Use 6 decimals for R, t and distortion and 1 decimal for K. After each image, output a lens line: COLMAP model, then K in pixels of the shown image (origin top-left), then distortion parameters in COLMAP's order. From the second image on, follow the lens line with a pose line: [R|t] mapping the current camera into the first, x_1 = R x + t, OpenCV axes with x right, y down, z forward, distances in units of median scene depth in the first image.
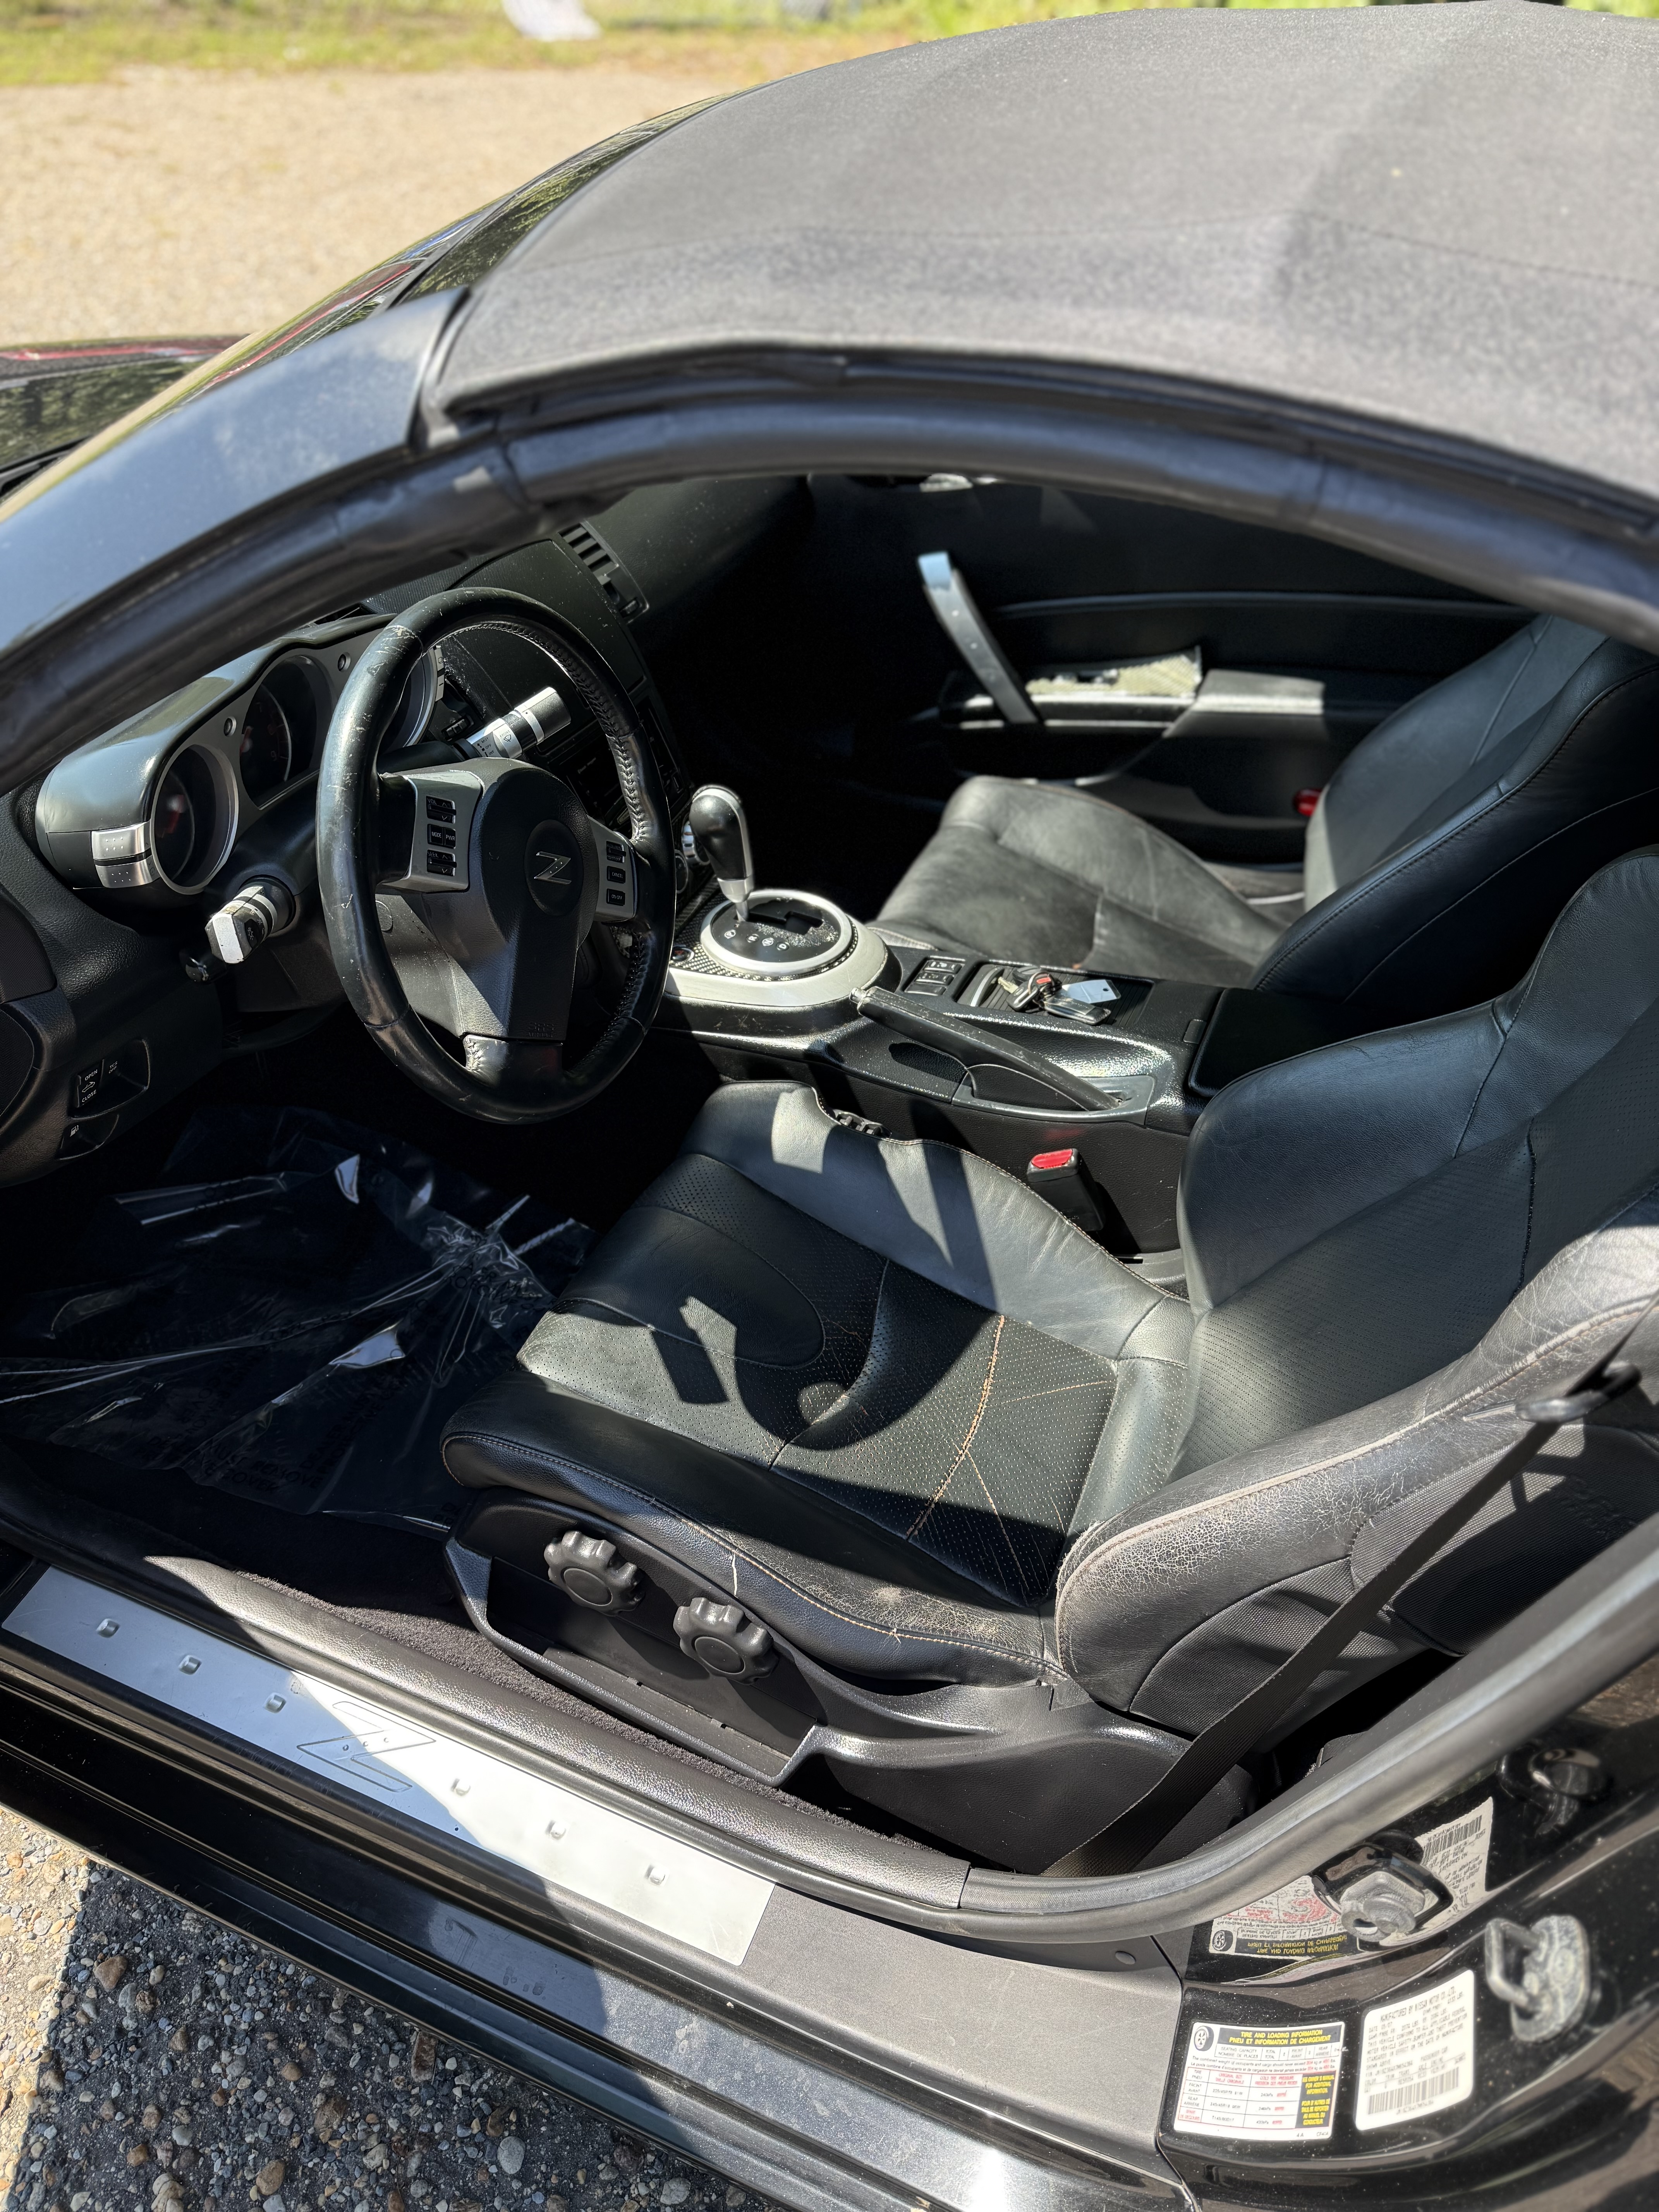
lens RADIAL K [[1569.5, 0, 829.5], [0, 1569.5, 1106.0], [0, 0, 1]] dist [0.043919, -0.053354]
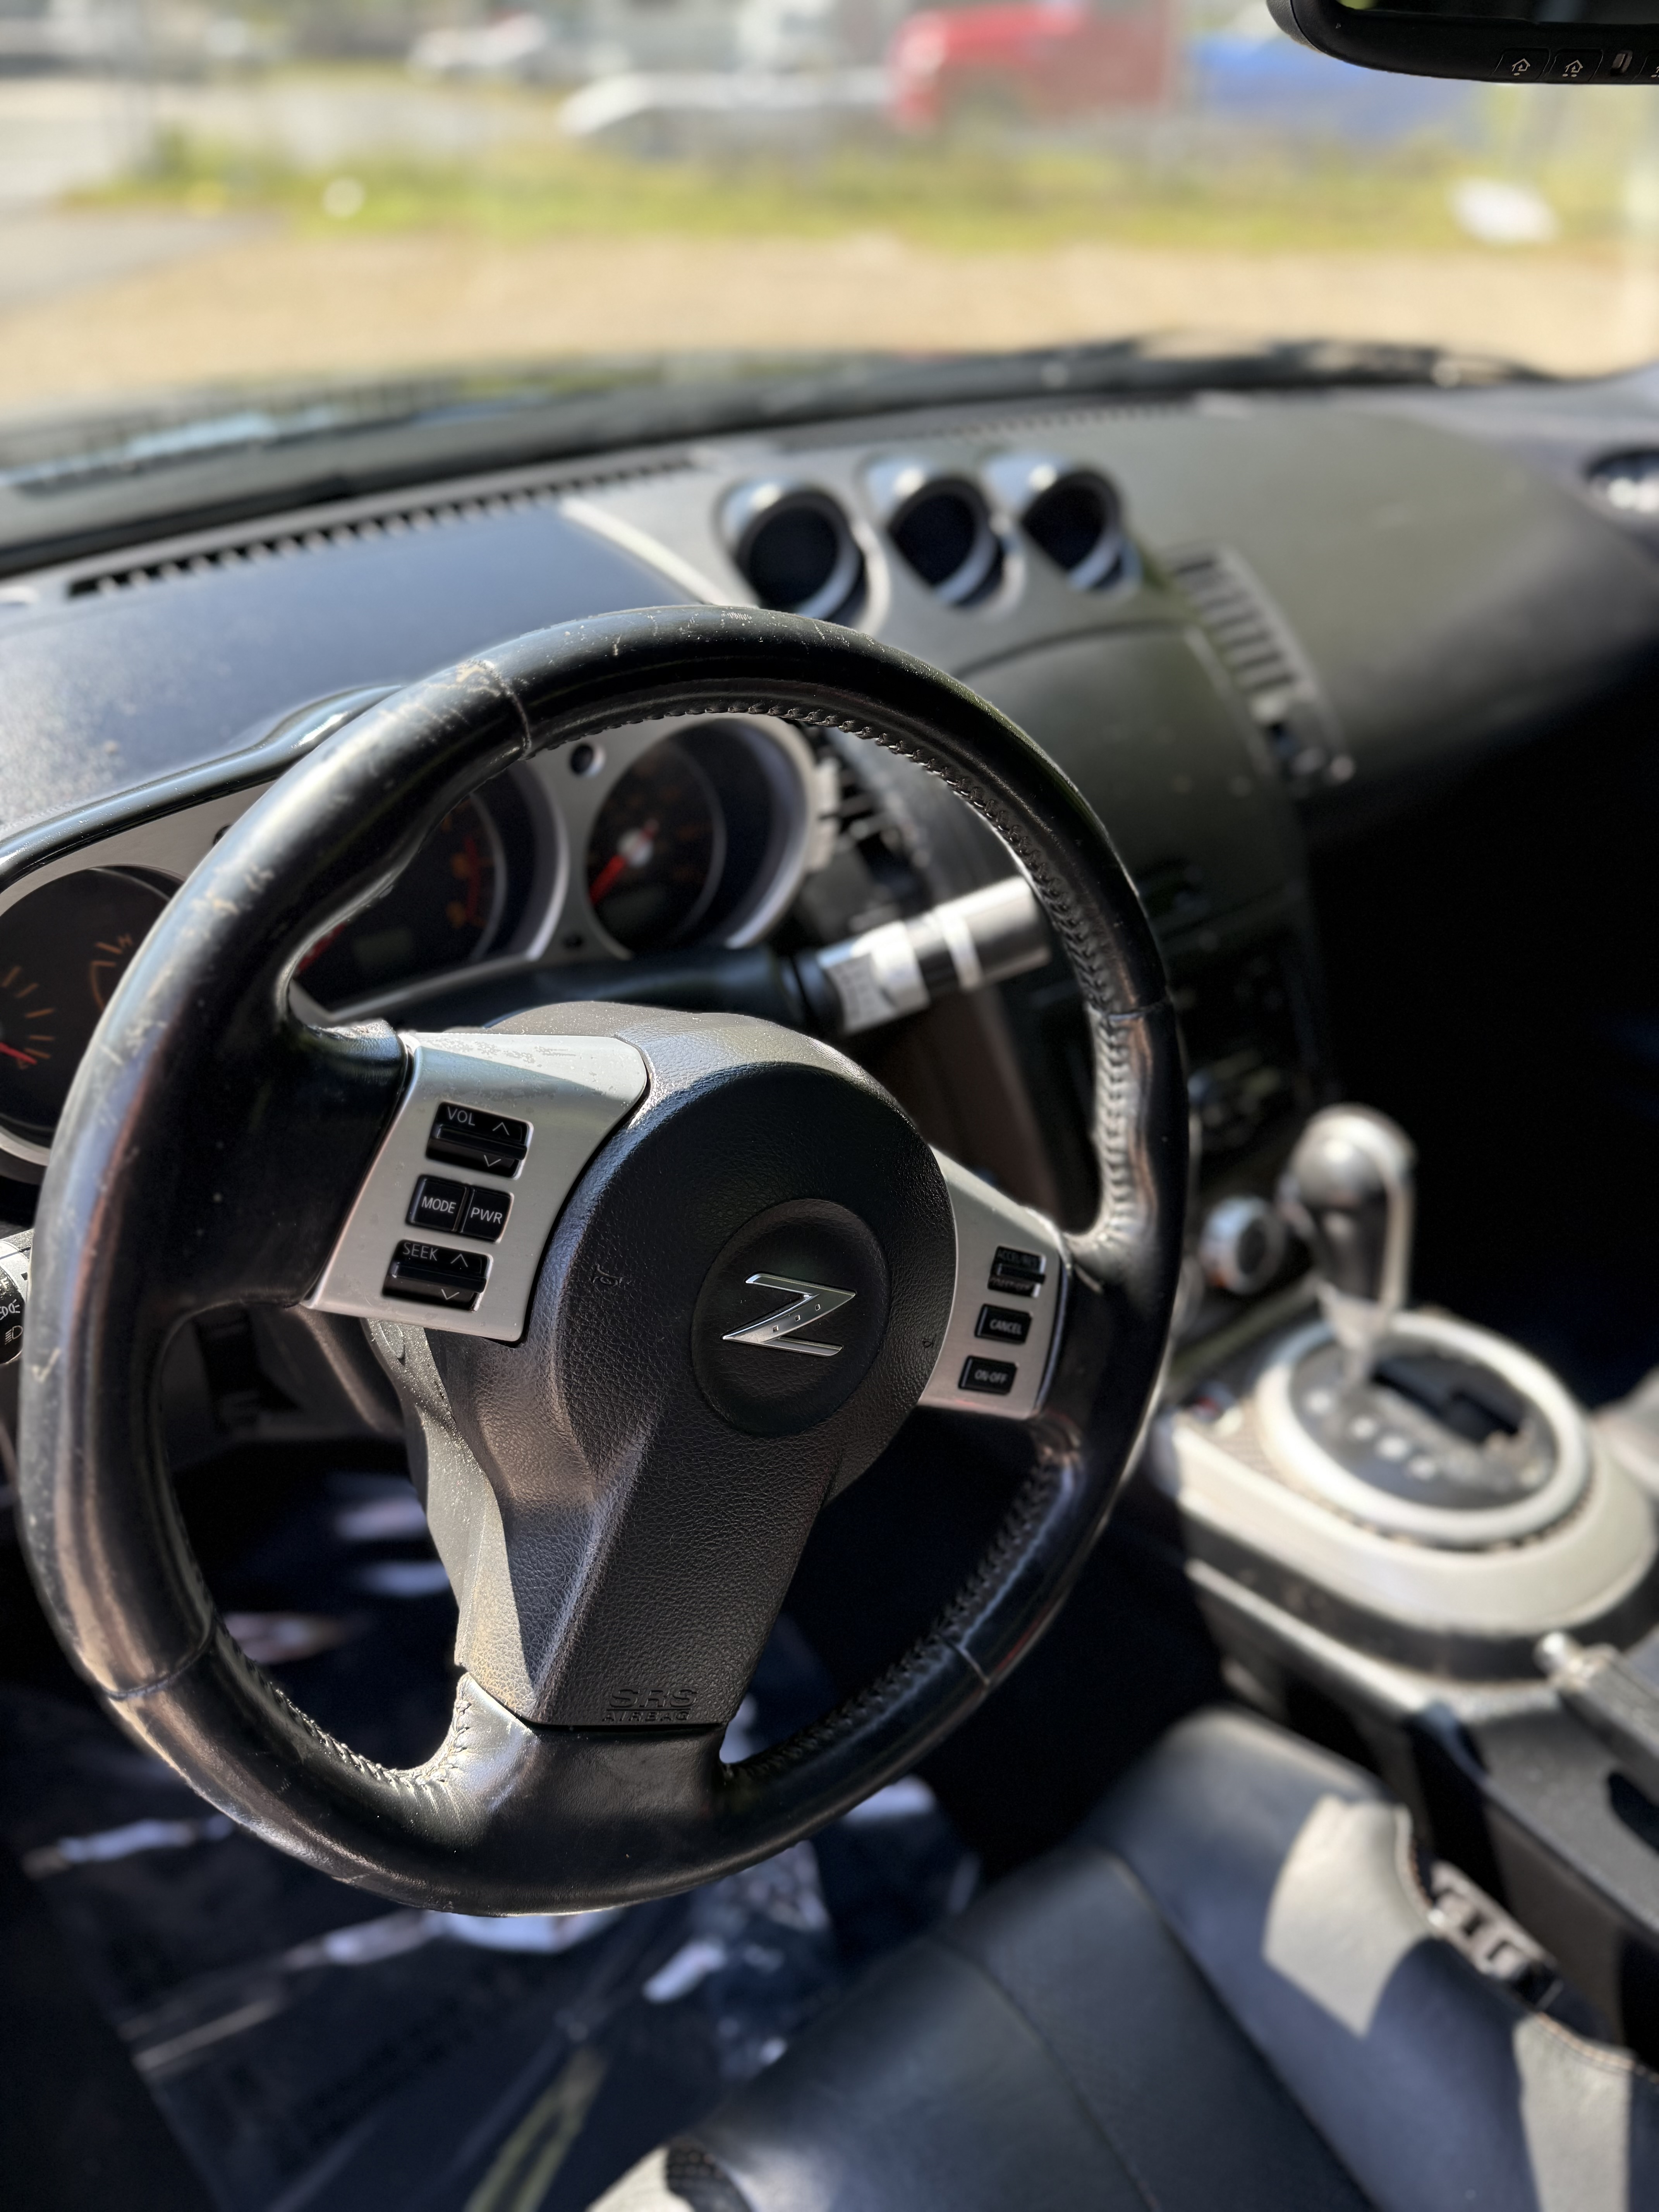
lens RADIAL K [[1569.5, 0, 829.5], [0, 1569.5, 1106.0], [0, 0, 1]] dist [0.043919, -0.053354]
pose [[0.870931, 0.234706, -0.431731, -0.004754], [-0.275528, 0.960708, -0.033544, -0.147820], [0.406894, 0.148168, 0.901378, 0.487442]]
